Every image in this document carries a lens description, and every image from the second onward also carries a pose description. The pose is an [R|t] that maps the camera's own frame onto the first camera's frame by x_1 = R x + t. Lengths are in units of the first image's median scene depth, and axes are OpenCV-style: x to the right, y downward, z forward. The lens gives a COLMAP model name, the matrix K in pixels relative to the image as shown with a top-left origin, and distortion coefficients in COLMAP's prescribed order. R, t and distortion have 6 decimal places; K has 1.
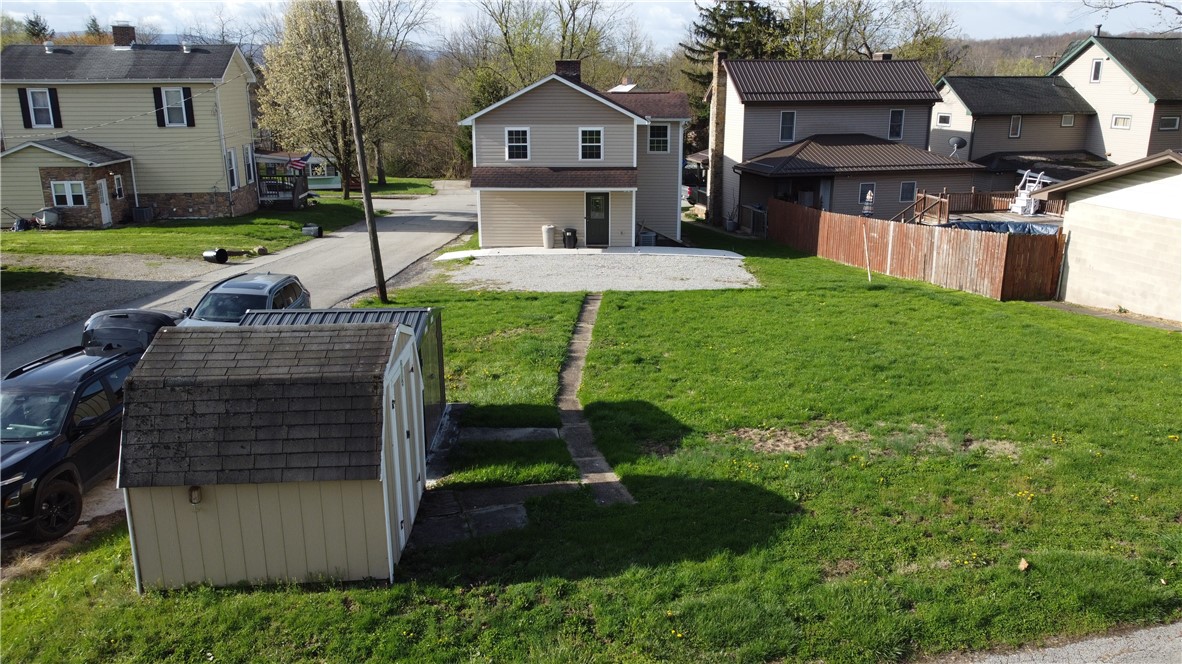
lens RADIAL K [[884.1, 0, 586.6], [0, 884.1, 326.1], [0, 0, 1]] dist [0.002242, -0.003015]
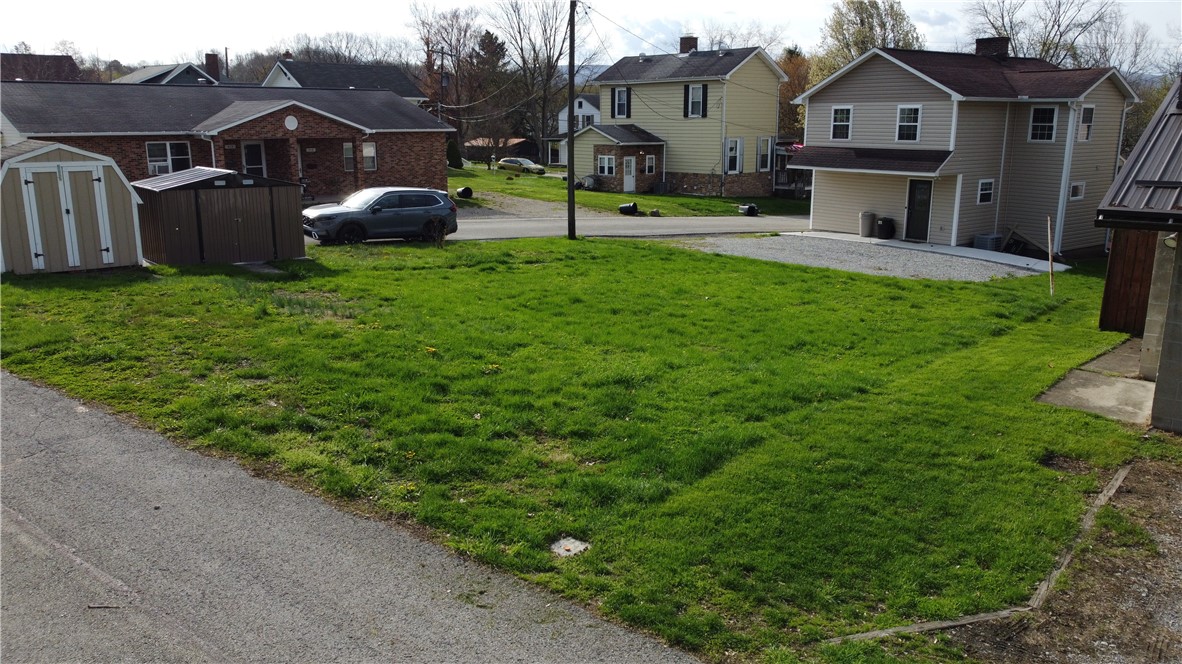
lens RADIAL K [[884.1, 0, 586.6], [0, 884.1, 326.1], [0, 0, 1]] dist [0.002242, -0.003015]
pose [[0.611803, 0.183568, -0.769415, 0.508606], [-0.212199, 0.975134, 0.063918, 0.005915], [0.762016, 0.124164, 0.635543, 0.197036]]
